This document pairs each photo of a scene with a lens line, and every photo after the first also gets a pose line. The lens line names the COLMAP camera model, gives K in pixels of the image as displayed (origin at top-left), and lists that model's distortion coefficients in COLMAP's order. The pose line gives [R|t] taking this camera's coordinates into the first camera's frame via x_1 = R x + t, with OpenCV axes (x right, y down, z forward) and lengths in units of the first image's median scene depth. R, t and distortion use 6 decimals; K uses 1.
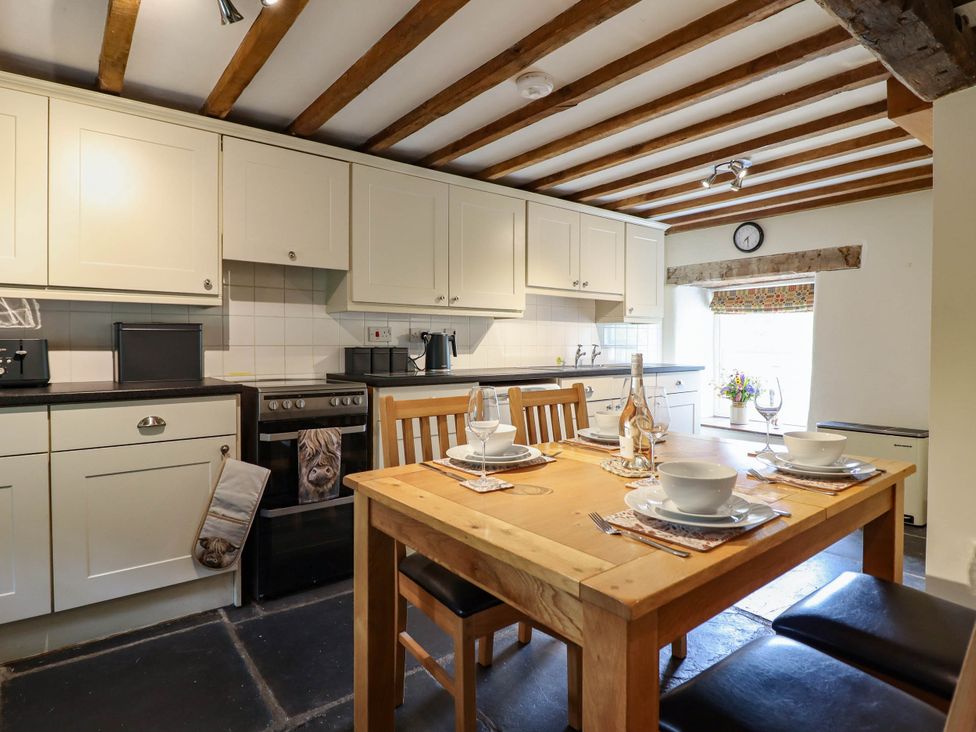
lens RADIAL K [[550.9, 0, 491.0], [0, 550.9, 356.6], [0, 0, 1]] dist [-0.010137, -0.001758]
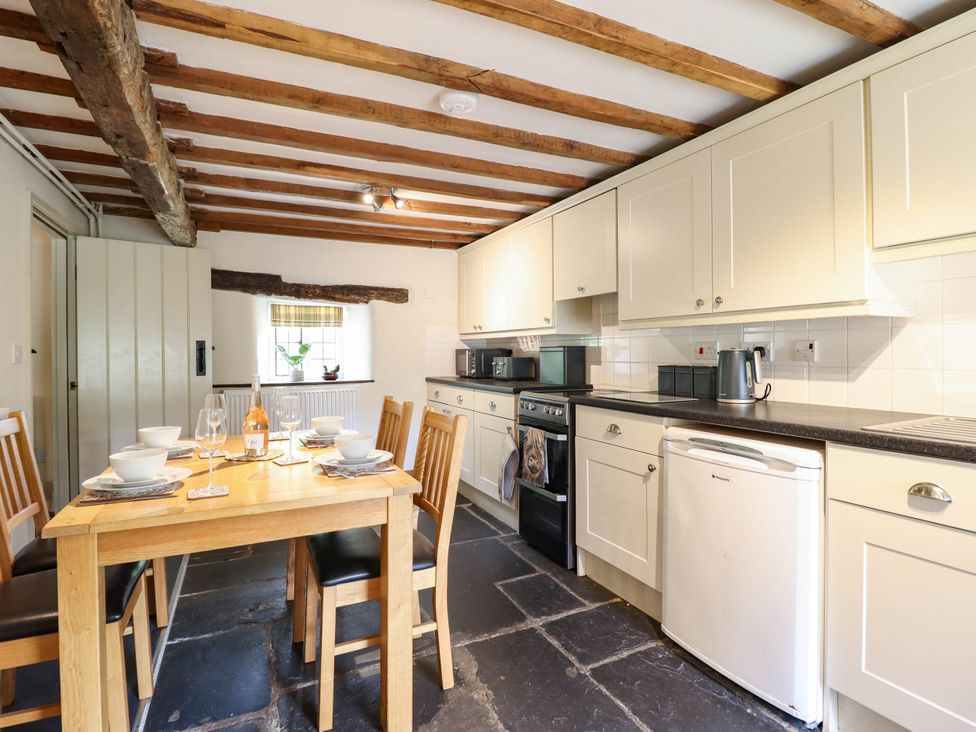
lens RADIAL K [[514.2, 0, 489.0], [0, 514.2, 355.0], [0, 0, 1]] dist [-0.002030, -0.013894]
pose [[-0.213665, 0.006563, -0.976885, 0.543129], [-0.015322, 0.999832, 0.010069, -0.031027], [0.976787, 0.017119, -0.213528, 0.708311]]
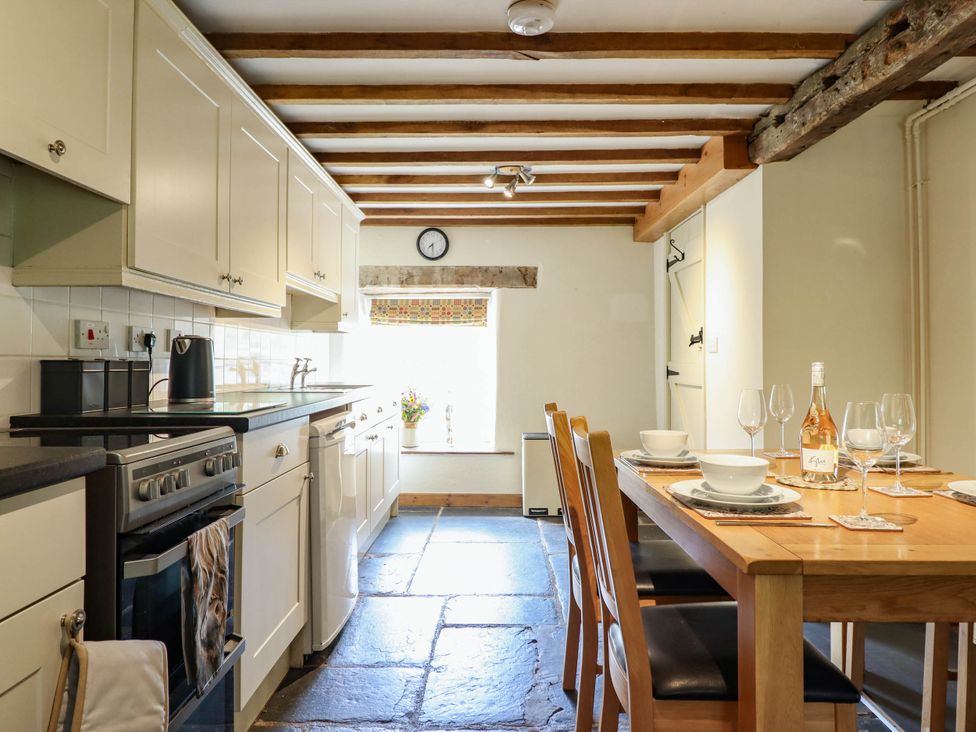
lens RADIAL K [[643.3, 0, 493.4], [0, 643.3, 355.9], [0, 0, 1]] dist [0.006087, -0.014837]
pose [[0.623877, 0.006387, 0.781497, -0.368548], [0.018642, 0.999560, -0.023051, 0.000070], [-0.781301, 0.028950, 0.623483, 0.278232]]
